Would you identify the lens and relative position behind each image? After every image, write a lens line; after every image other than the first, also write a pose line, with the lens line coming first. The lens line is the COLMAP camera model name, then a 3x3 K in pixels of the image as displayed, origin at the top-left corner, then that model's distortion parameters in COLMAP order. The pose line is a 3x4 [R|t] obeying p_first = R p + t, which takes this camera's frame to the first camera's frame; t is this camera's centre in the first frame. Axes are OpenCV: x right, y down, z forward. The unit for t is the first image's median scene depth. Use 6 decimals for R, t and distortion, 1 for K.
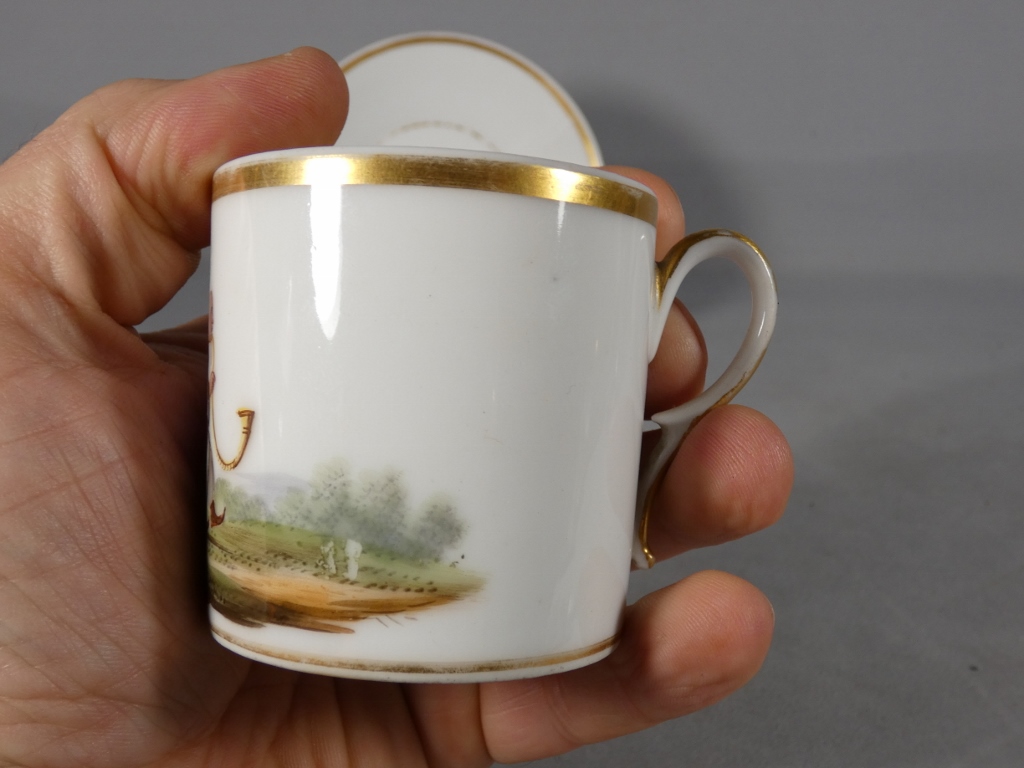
lens RADIAL K [[1091.6, 0, 510.2], [0, 1091.6, 382.8], [0, 0, 1]] dist [0.021660, 0.000000]
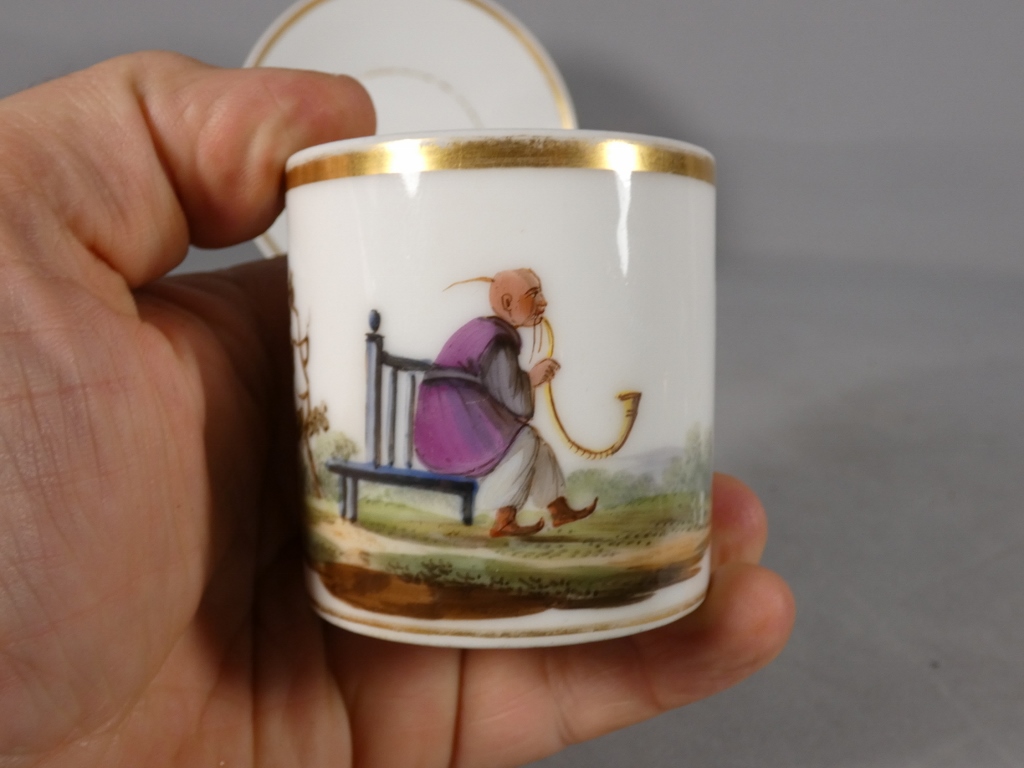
lens RADIAL K [[1091.6, 0, 515.2], [0, 1091.6, 376.8], [0, 0, 1]] dist [0.021660, 0.000000]
pose [[0.279617, -0.102476, 0.954627, -1.262871], [0.035717, 0.994710, 0.096317, -0.092727], [-0.959447, 0.007165, 0.281798, 0.843912]]
